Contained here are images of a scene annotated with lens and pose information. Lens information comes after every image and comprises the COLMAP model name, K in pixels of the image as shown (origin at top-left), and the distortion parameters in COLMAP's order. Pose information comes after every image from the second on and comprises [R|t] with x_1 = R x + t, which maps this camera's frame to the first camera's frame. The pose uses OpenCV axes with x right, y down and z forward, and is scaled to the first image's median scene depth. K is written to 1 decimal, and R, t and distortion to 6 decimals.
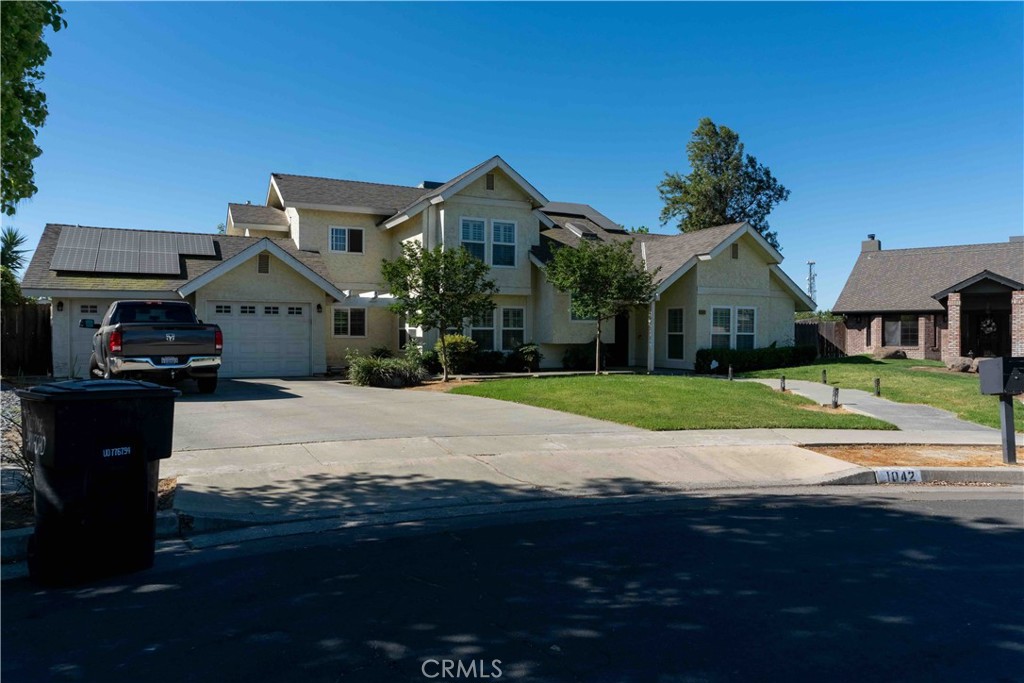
lens RADIAL K [[680.6, 0, 510.8], [0, 680.6, 340.8], [0, 0, 1]] dist [-0.004754, -0.007493]
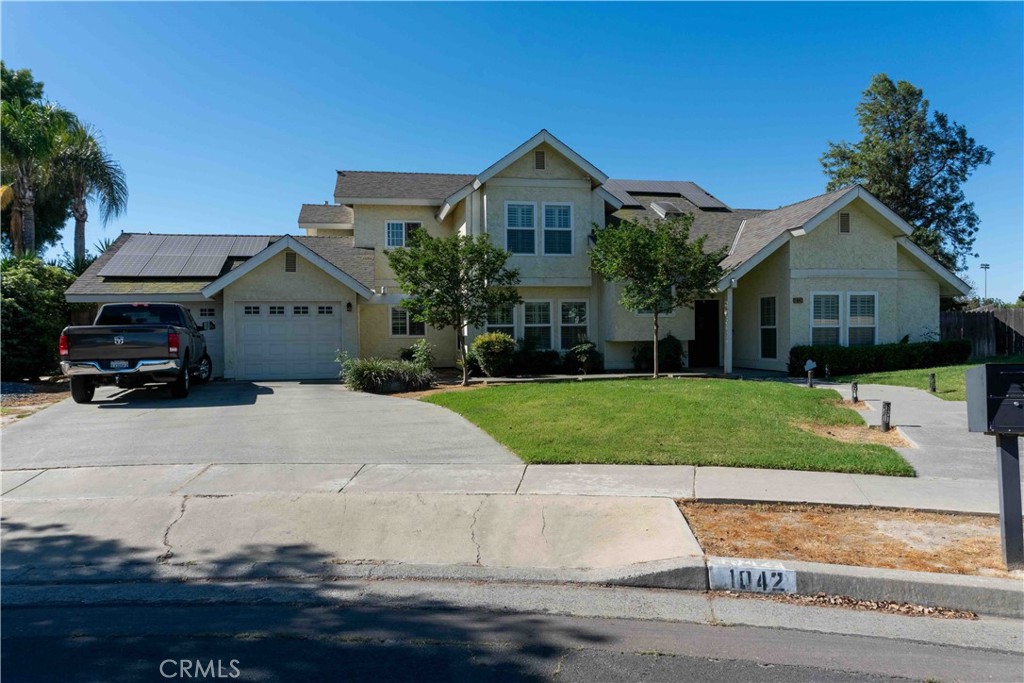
lens RADIAL K [[680.6, 0, 512.6], [0, 680.6, 345.9], [0, 0, 1]] dist [-0.004754, -0.007493]
pose [[0.963801, -0.009051, -0.266471, 0.168736], [0.011999, 0.999883, 0.009435, 0.000177], [0.266354, -0.012291, 0.963797, 0.131188]]
